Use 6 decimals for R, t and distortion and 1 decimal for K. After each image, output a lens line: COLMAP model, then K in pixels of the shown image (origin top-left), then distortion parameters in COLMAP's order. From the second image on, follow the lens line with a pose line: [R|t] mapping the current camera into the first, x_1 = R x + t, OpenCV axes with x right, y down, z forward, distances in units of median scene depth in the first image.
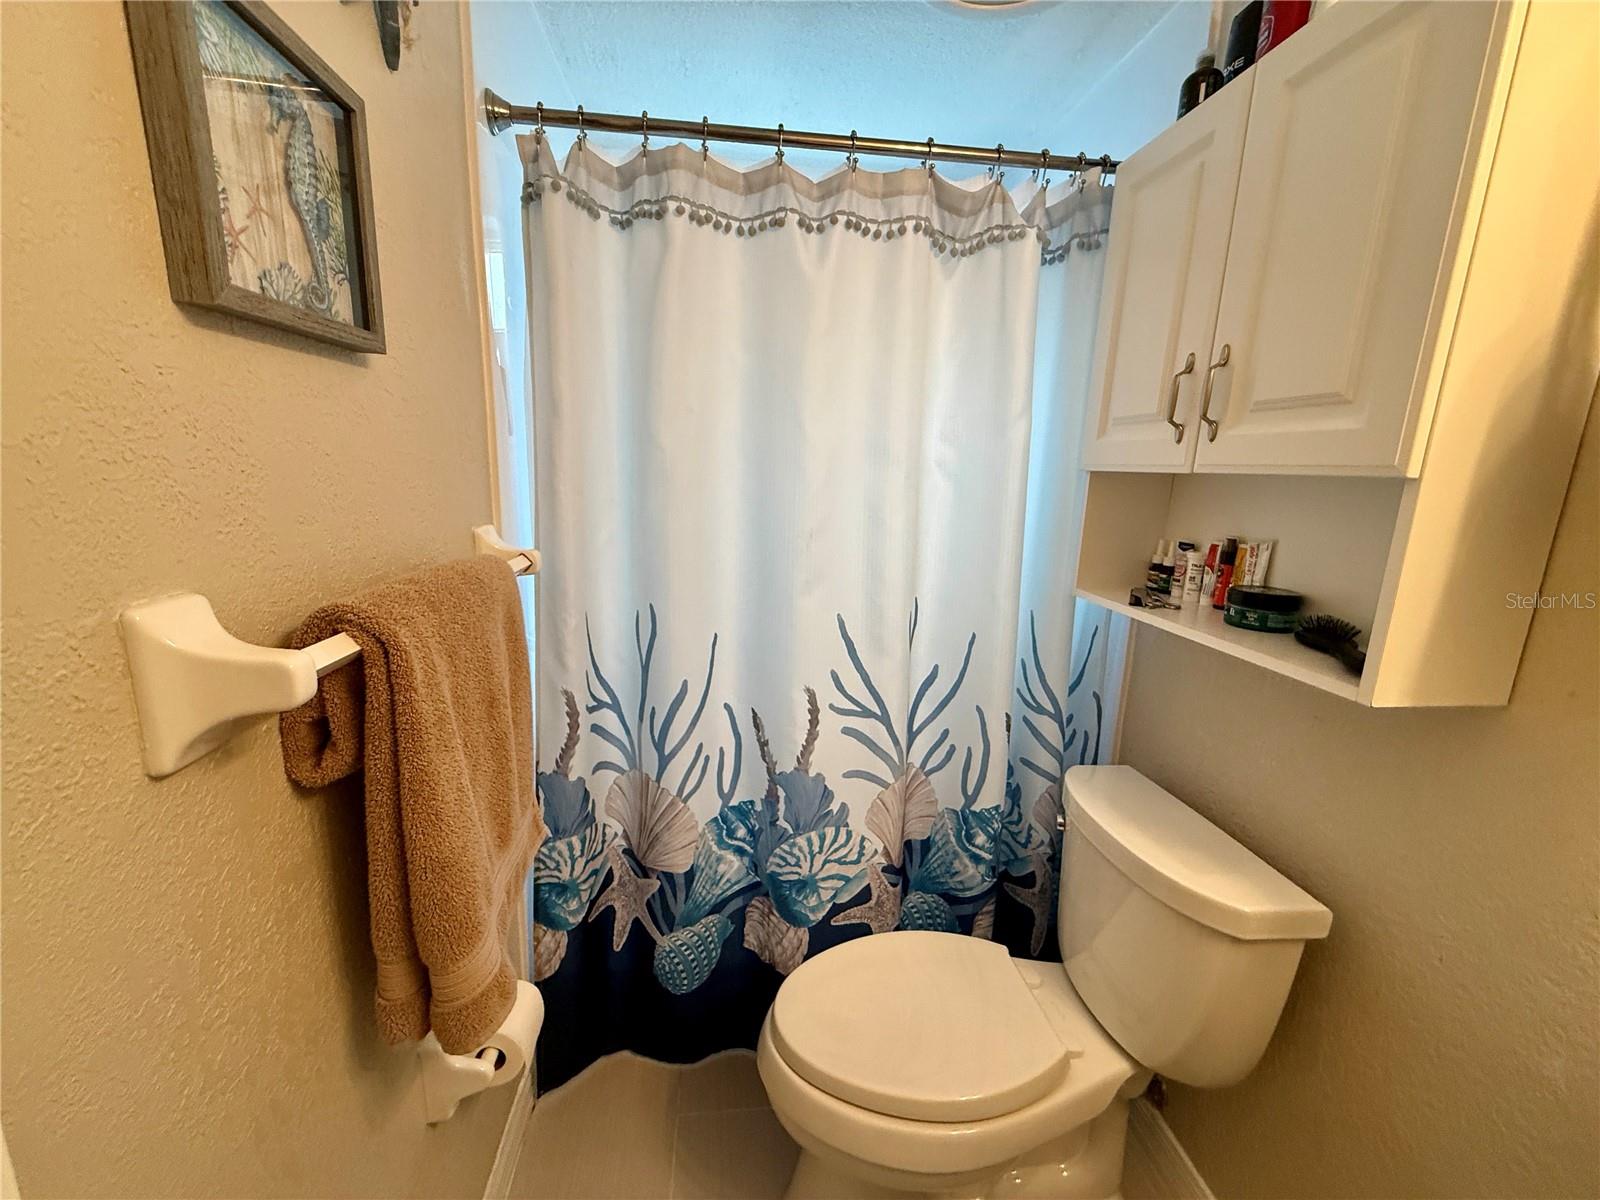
lens RADIAL K [[638.8, 0, 798.8], [0, 638.8, 600.6], [0, 0, 1]] dist [0.000545, -0.000120]
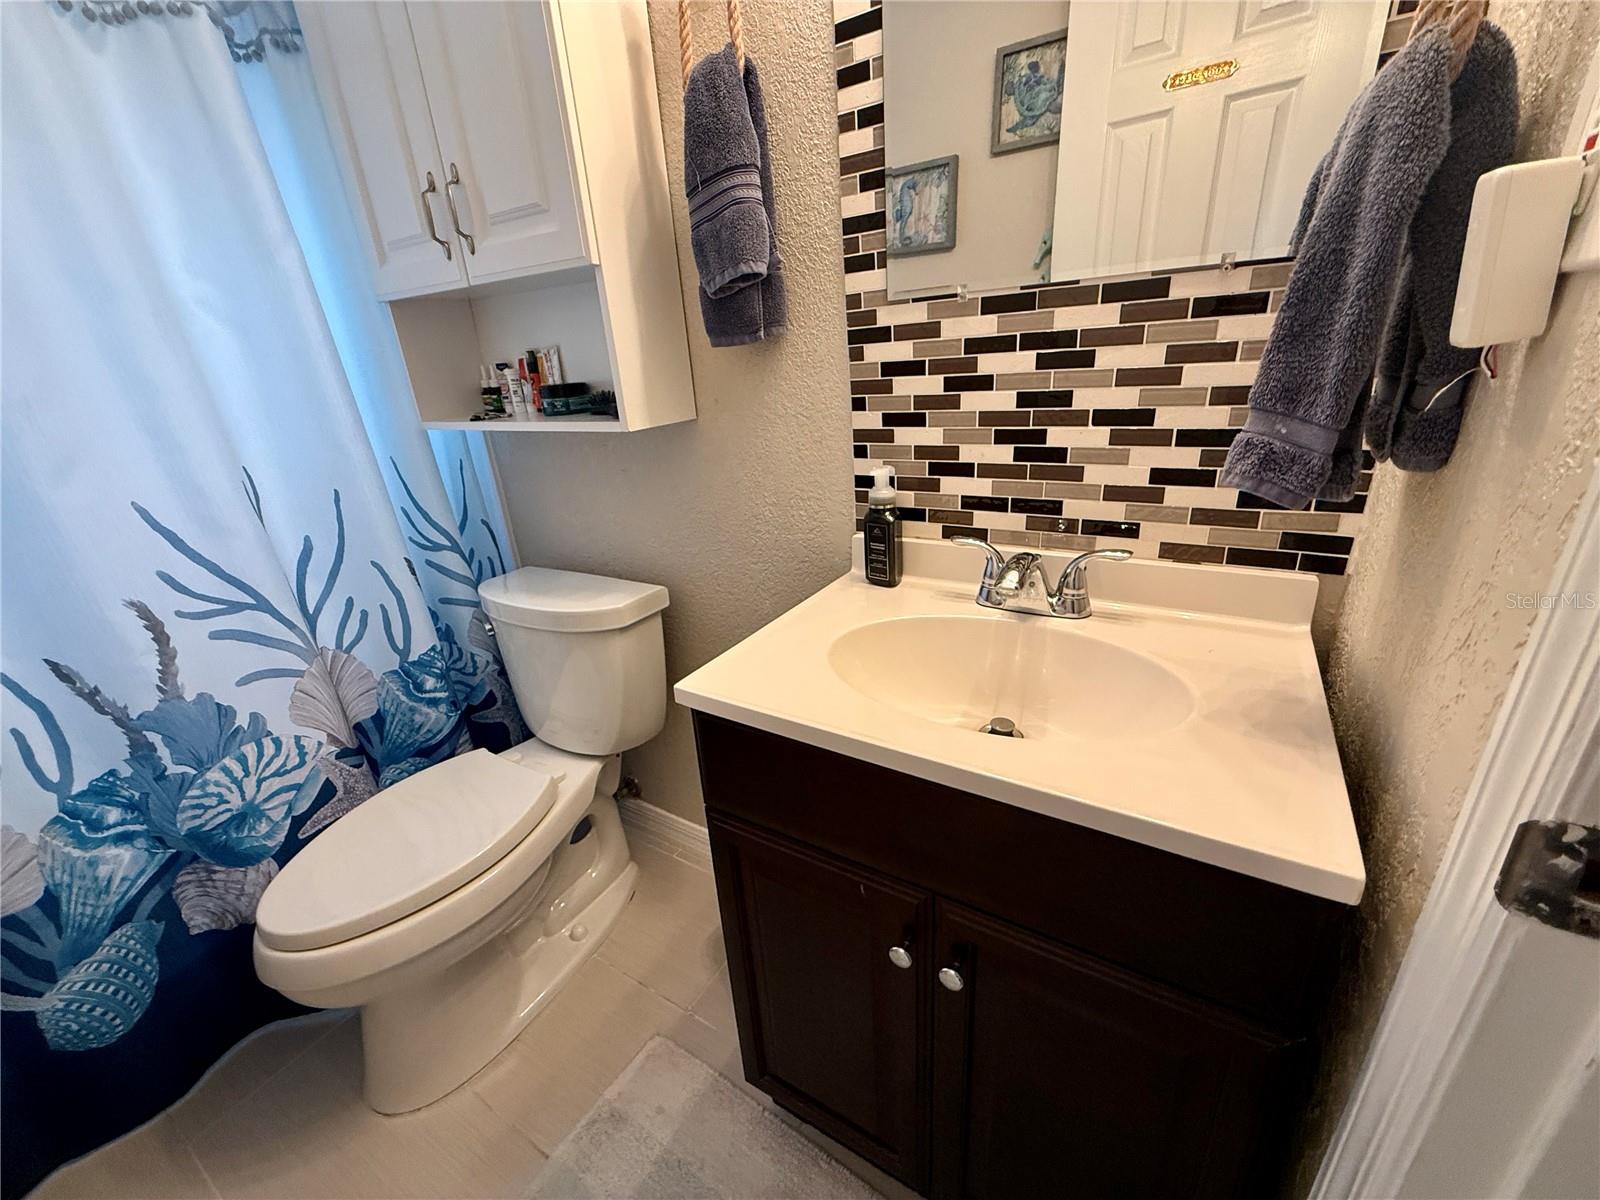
lens RADIAL K [[638.8, 0, 803.9], [0, 638.8, 610.3], [0, 0, 1]] dist [0.000545, -0.000120]
pose [[0.614731, -0.360034, 0.701770, -0.031405], [0.249384, 0.932817, 0.260116, 0.145434], [-0.748274, 0.015109, 0.663218, -0.160995]]
